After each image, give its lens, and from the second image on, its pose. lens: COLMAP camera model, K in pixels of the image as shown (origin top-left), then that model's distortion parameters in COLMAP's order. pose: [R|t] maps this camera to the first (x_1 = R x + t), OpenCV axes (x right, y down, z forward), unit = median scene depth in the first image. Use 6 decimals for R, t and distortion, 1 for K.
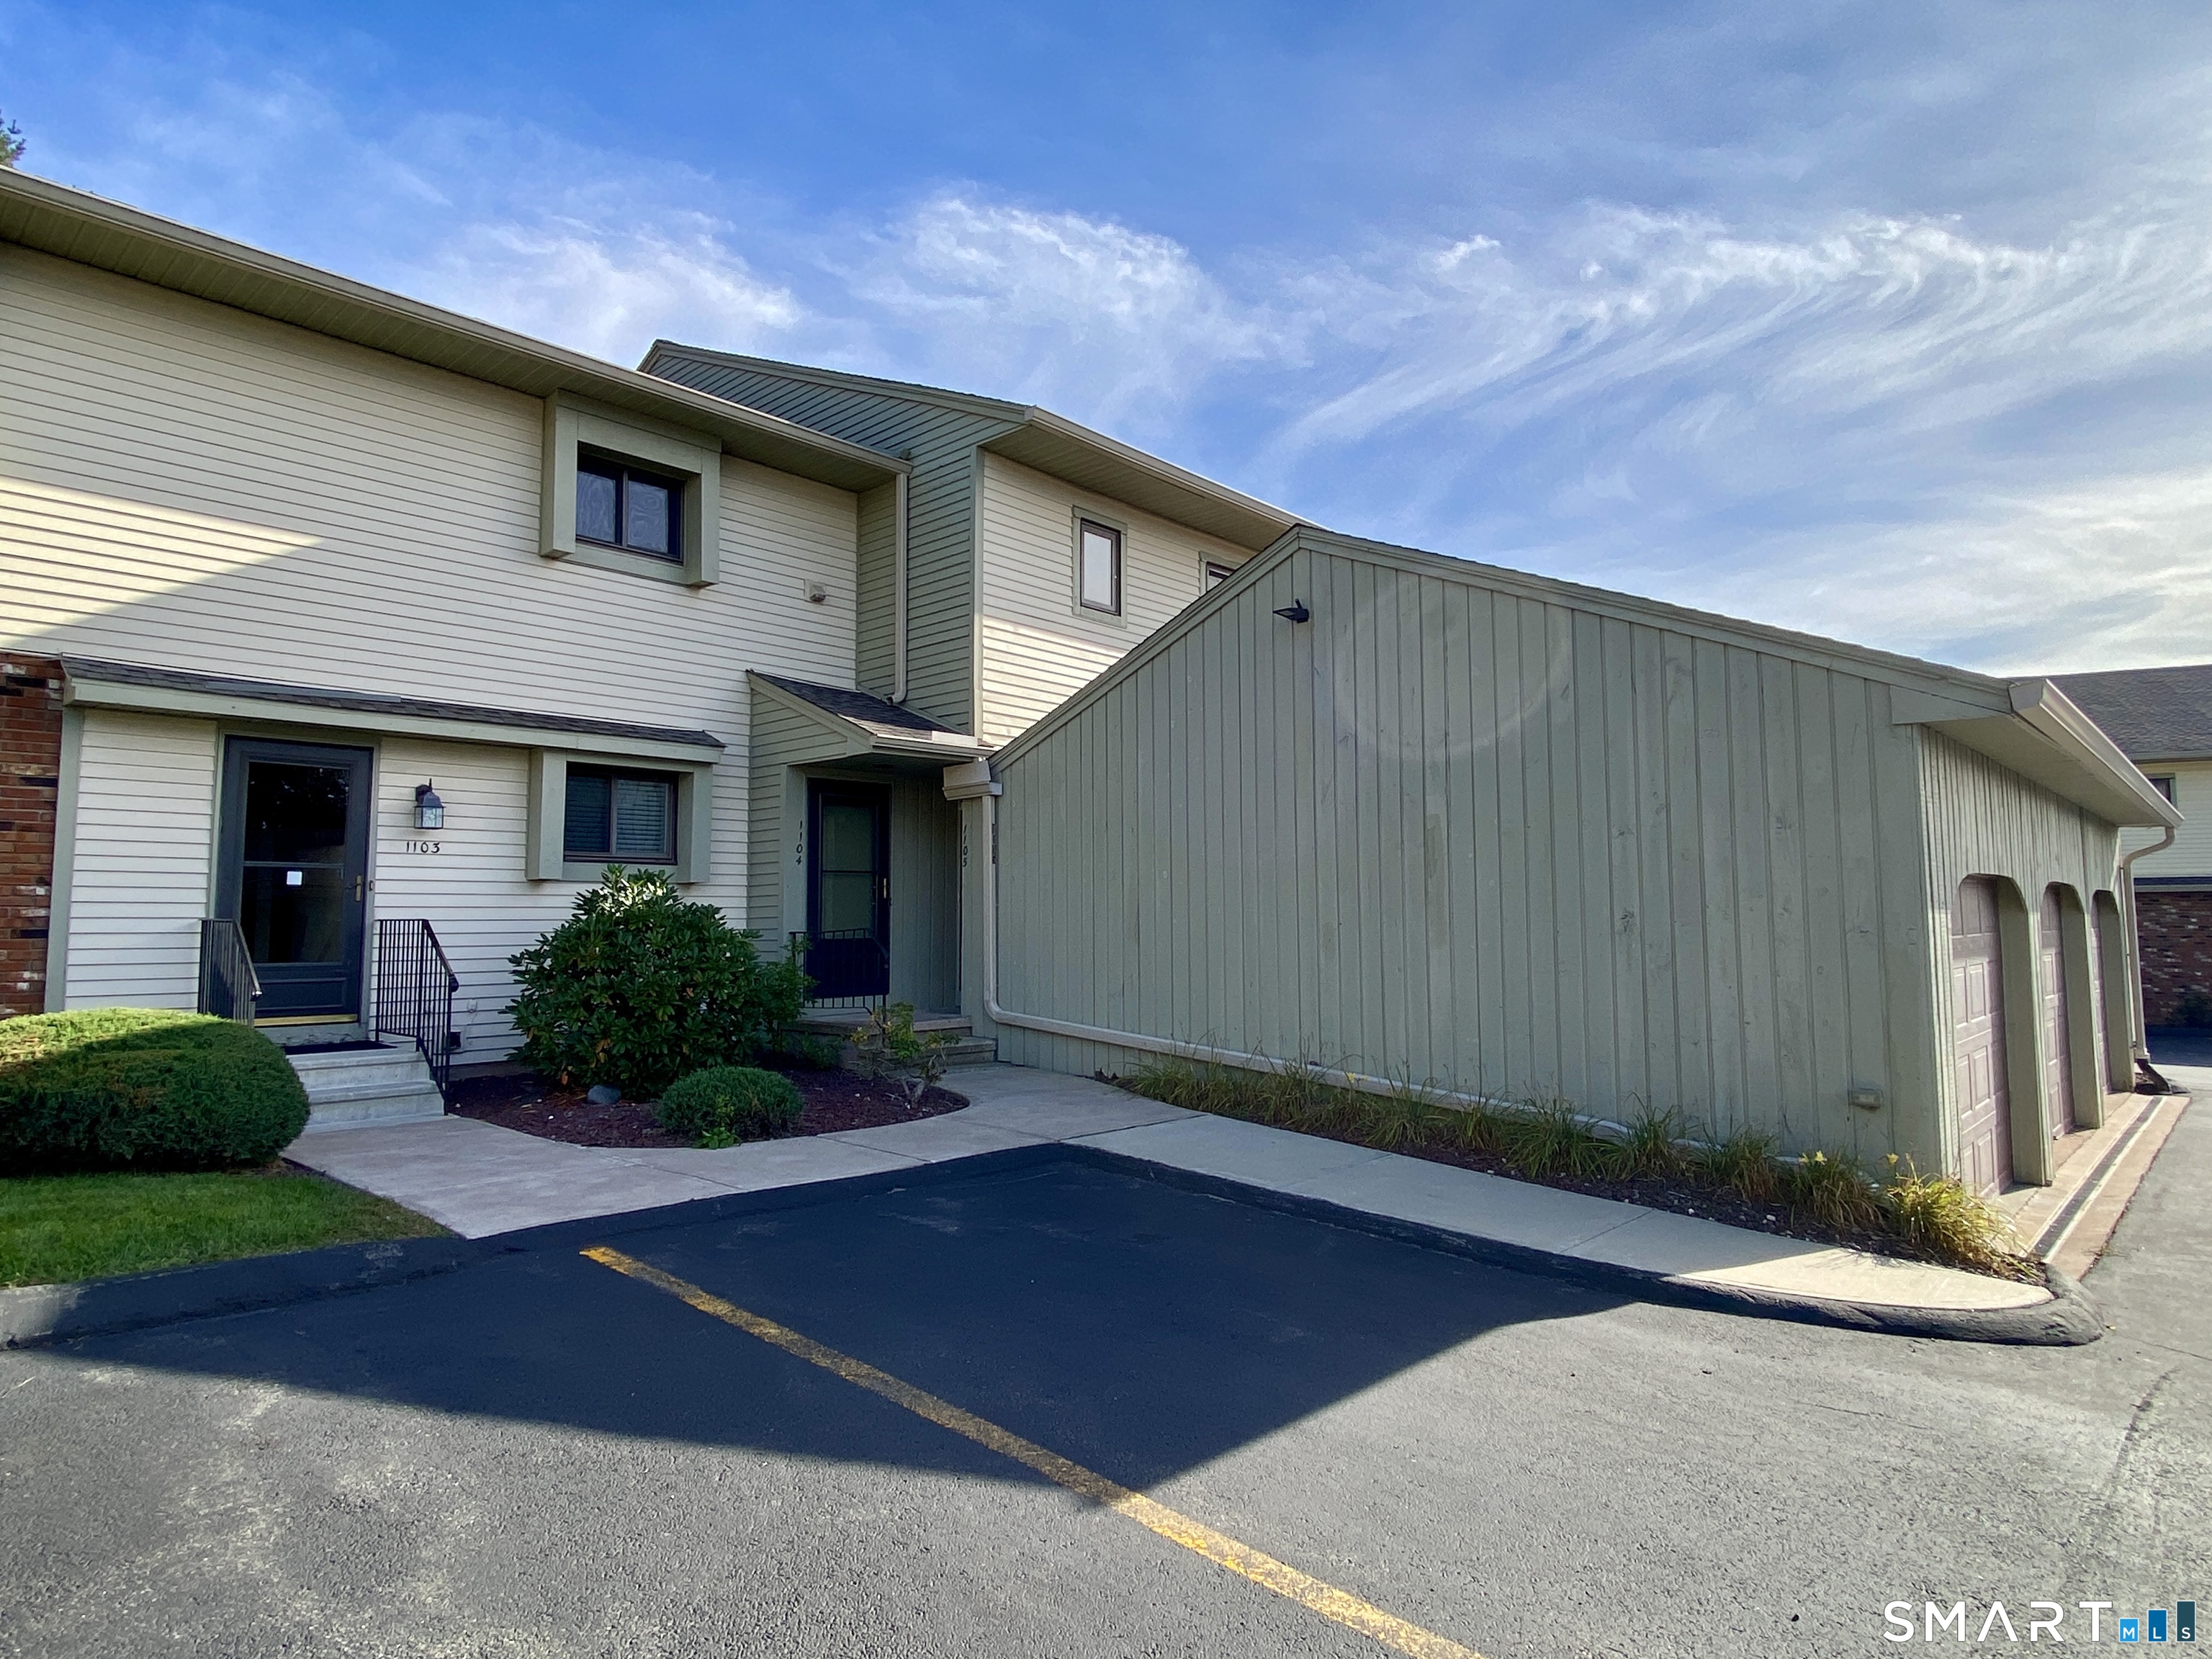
lens RADIAL K [[1311.7, 0, 1106.7], [0, 1311.7, 812.7], [0, 0, 1]] dist [0.074324, -0.085083]
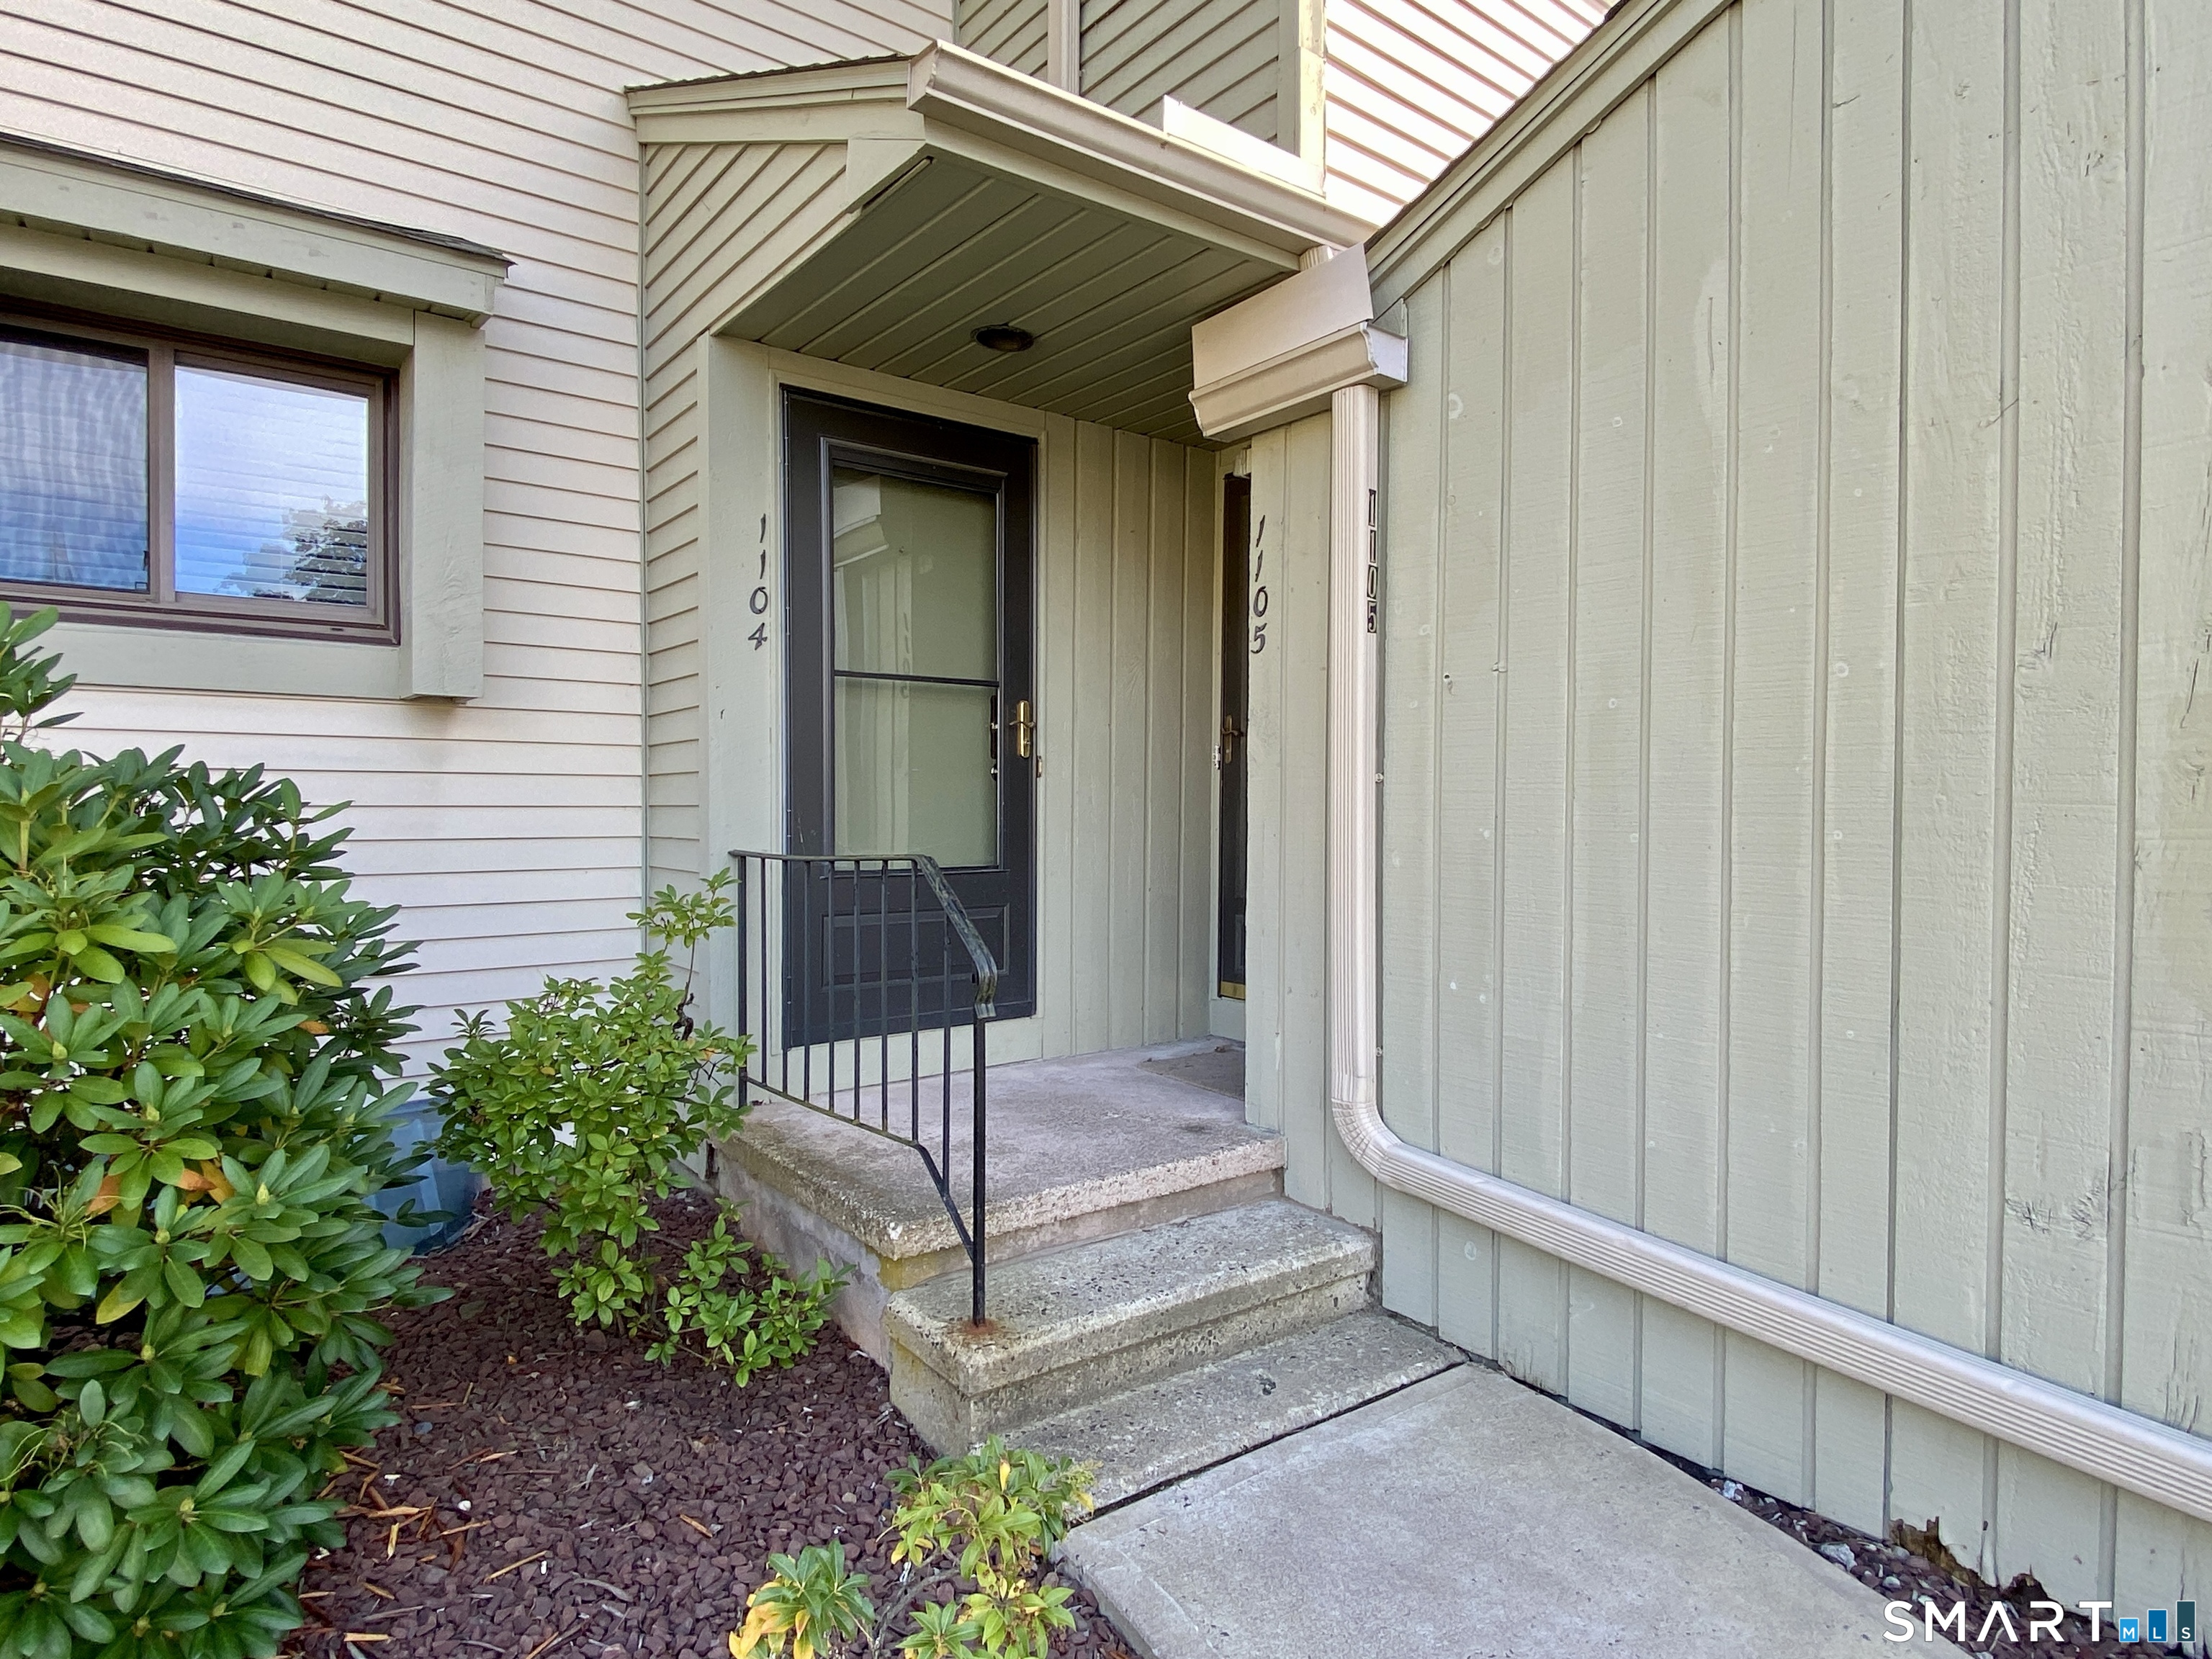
lens RADIAL K [[1311.7, 0, 1106.7], [0, 1311.7, 812.7], [0, 0, 1]] dist [0.074324, -0.085083]
pose [[0.985965, 0.015228, -0.166259, -0.092048], [-0.001352, 0.996527, 0.083260, 0.052757], [0.166949, -0.081866, 0.982561, 0.686907]]
